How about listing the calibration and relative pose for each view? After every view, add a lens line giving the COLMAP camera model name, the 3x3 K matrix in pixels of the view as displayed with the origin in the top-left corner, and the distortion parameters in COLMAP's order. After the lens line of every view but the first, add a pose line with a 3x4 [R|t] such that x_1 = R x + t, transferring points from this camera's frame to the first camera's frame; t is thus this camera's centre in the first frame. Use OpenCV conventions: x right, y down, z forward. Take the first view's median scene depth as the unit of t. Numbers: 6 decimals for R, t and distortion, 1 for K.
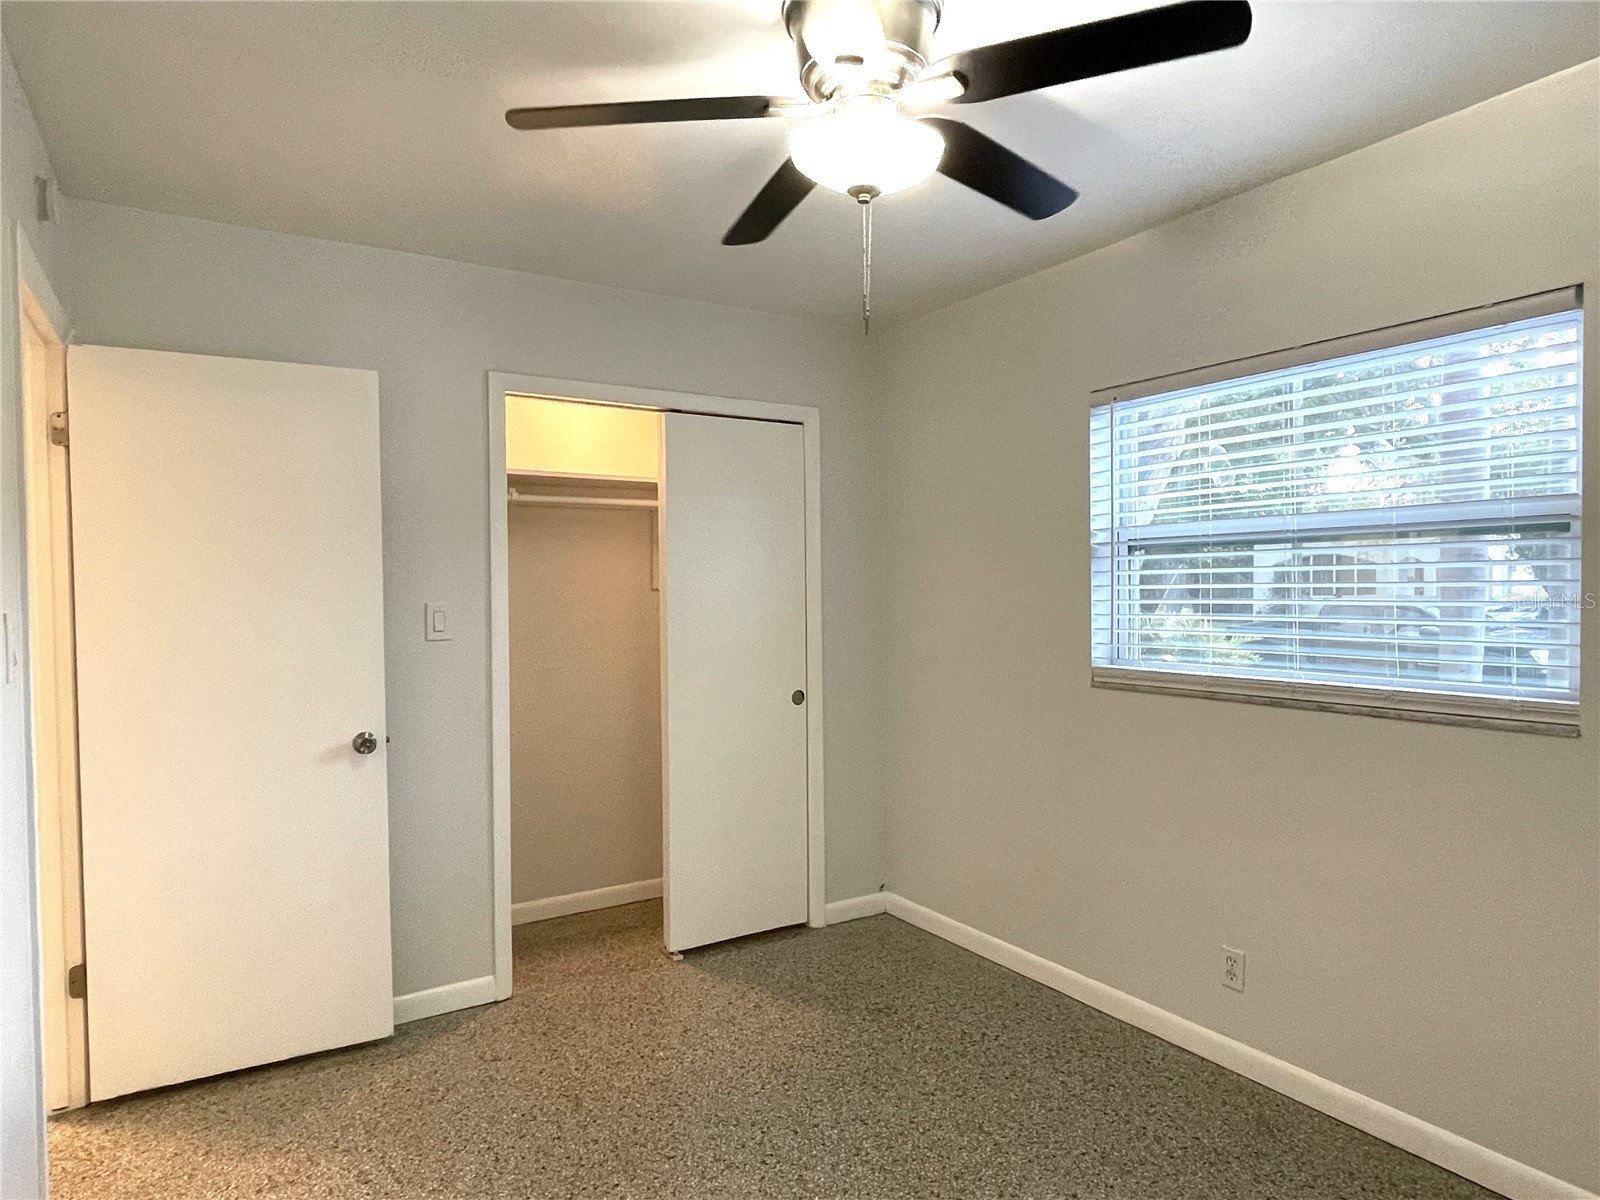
lens RADIAL K [[918.9, 0, 817.7], [0, 918.9, 600.0], [0, 0, 1]] dist [-0.002390, -0.001001]
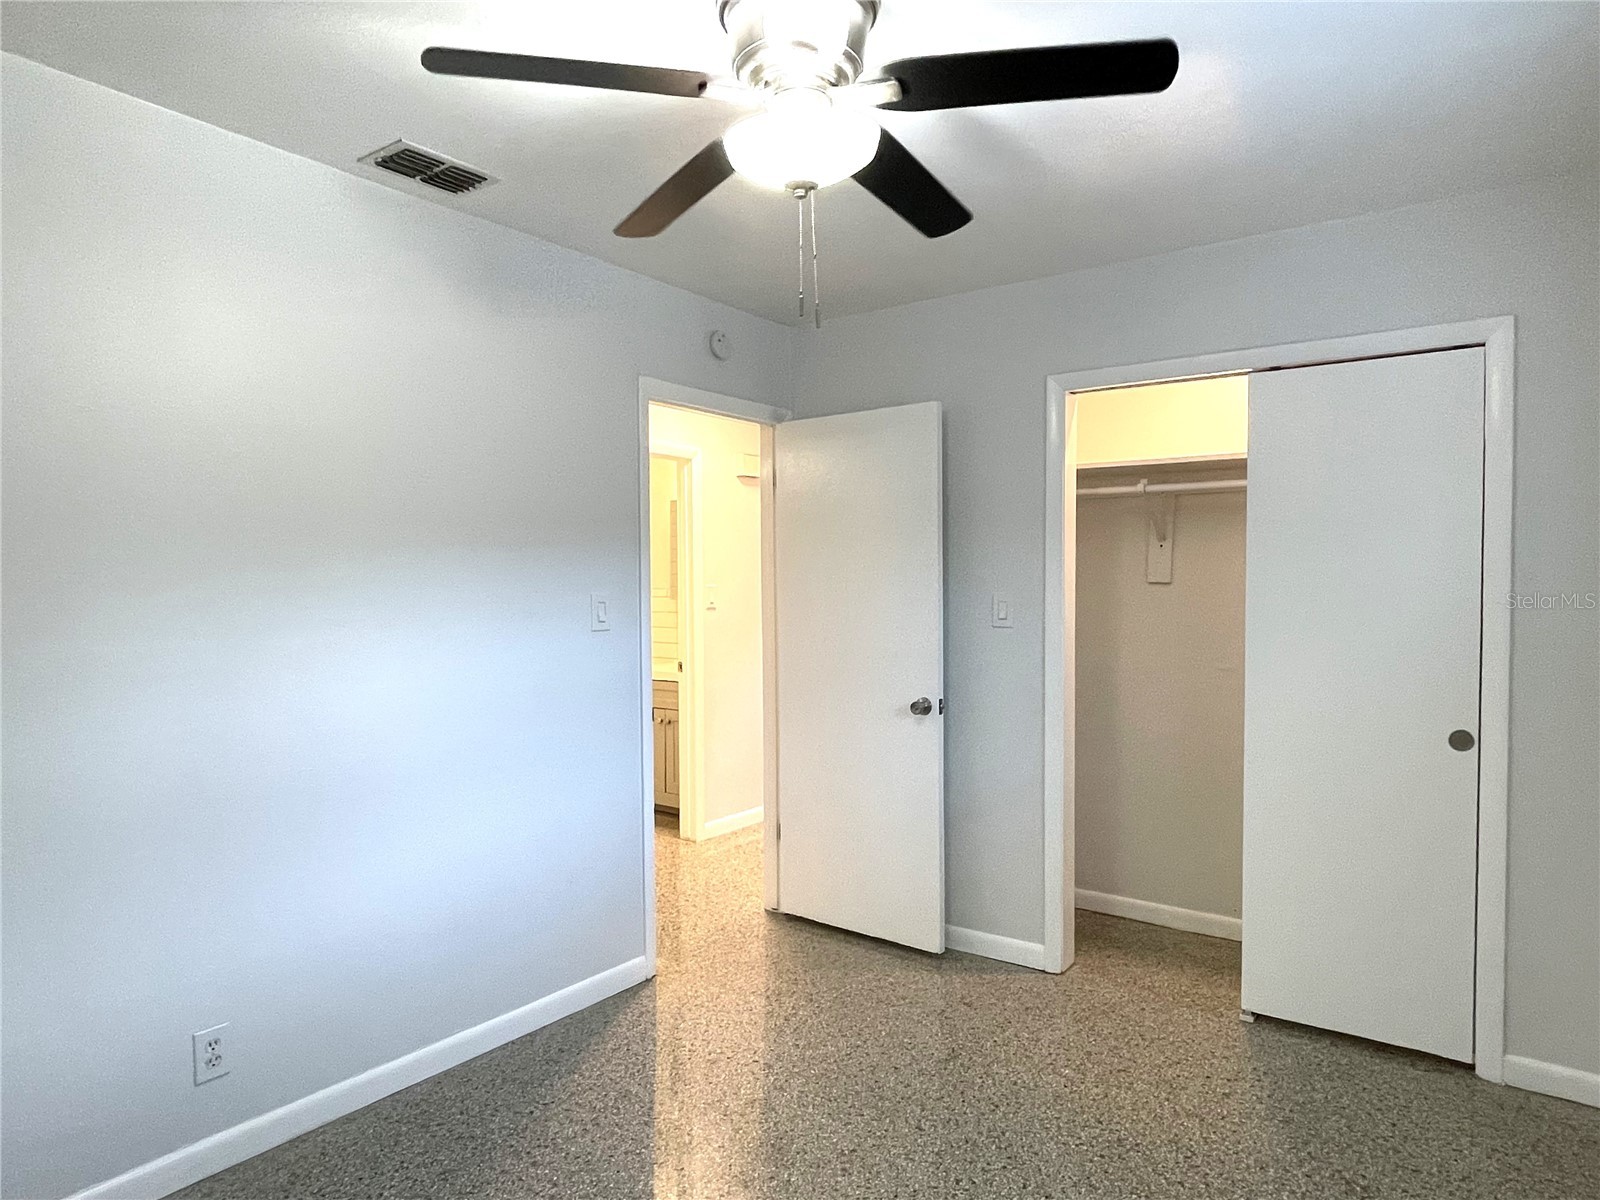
lens RADIAL K [[921.0, 0, 785.8], [0, 921.0, 599.5], [0, 0, 1]] dist [0.005072, -0.002034]
pose [[0.413168, 0.026980, -0.910255, 0.531389], [-0.014818, 0.999628, 0.022903, -0.012269], [0.910534, 0.004026, 0.413414, 0.315066]]
